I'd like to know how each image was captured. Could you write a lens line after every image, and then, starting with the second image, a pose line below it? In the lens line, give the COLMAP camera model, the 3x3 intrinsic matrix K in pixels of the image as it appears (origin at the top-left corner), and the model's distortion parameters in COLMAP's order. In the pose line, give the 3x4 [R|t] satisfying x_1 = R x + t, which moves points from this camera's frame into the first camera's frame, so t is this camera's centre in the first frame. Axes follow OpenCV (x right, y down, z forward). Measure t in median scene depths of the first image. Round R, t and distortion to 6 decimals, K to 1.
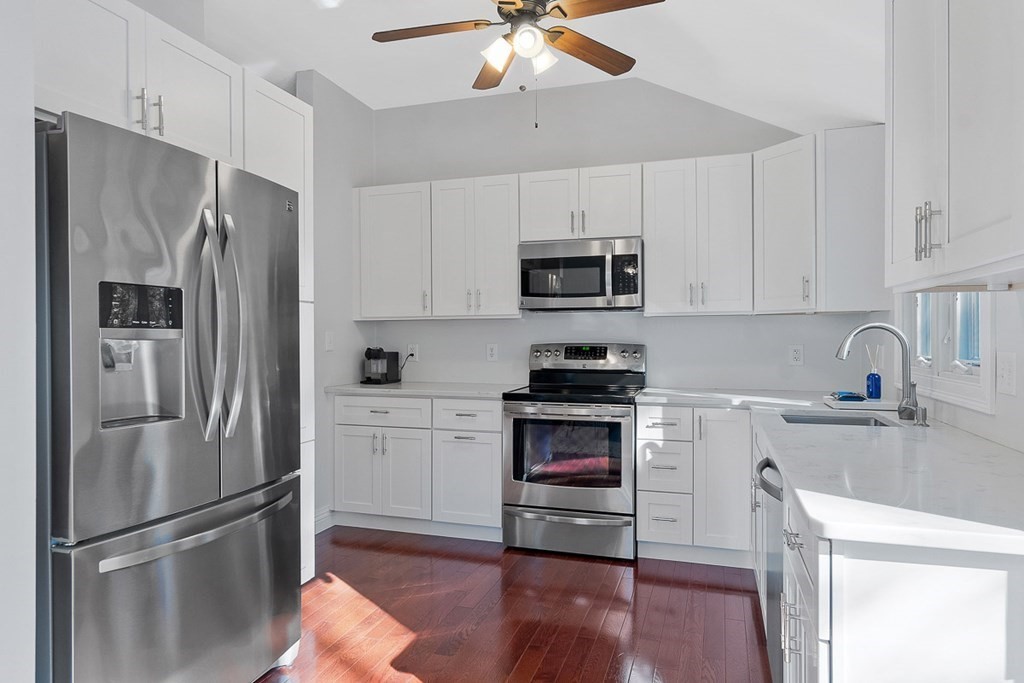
lens RADIAL K [[643.4, 0, 512.0], [0, 643.4, 341.5], [0, 0, 1]] dist [0.001313, 0.001283]
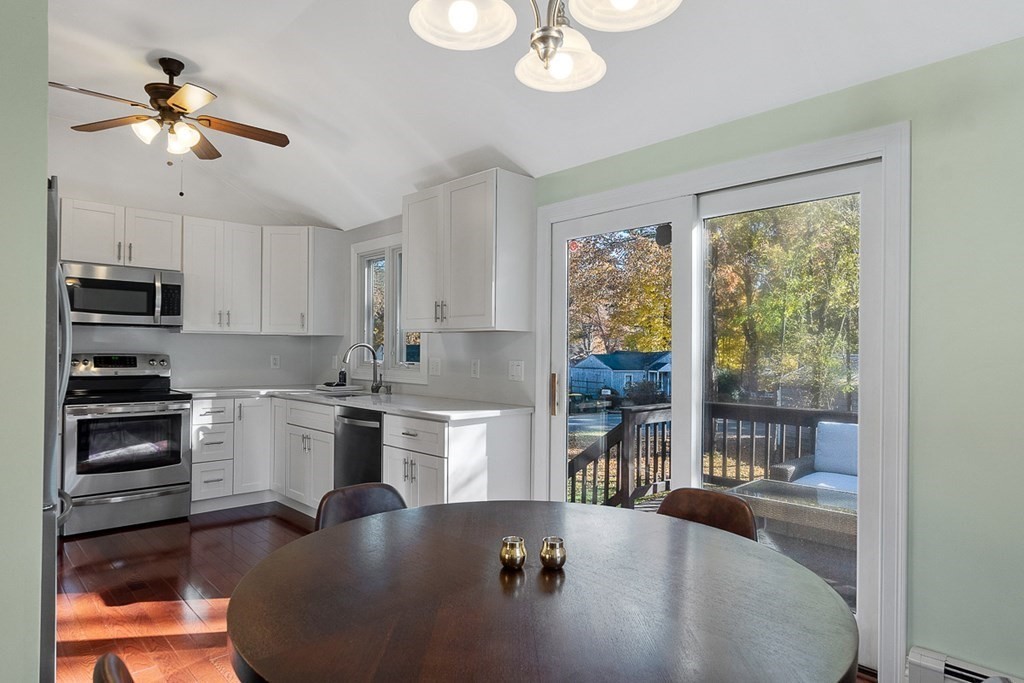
lens RADIAL K [[605.5, 0, 511.6], [0, 605.5, 353.0], [0, 0, 1]] dist [0.001483, 0.000132]
pose [[0.475573, 0.005324, 0.879660, -0.592765], [-0.004364, 0.999984, -0.003693, 0.003145], [-0.879666, -0.002082, 0.475588, -0.181009]]
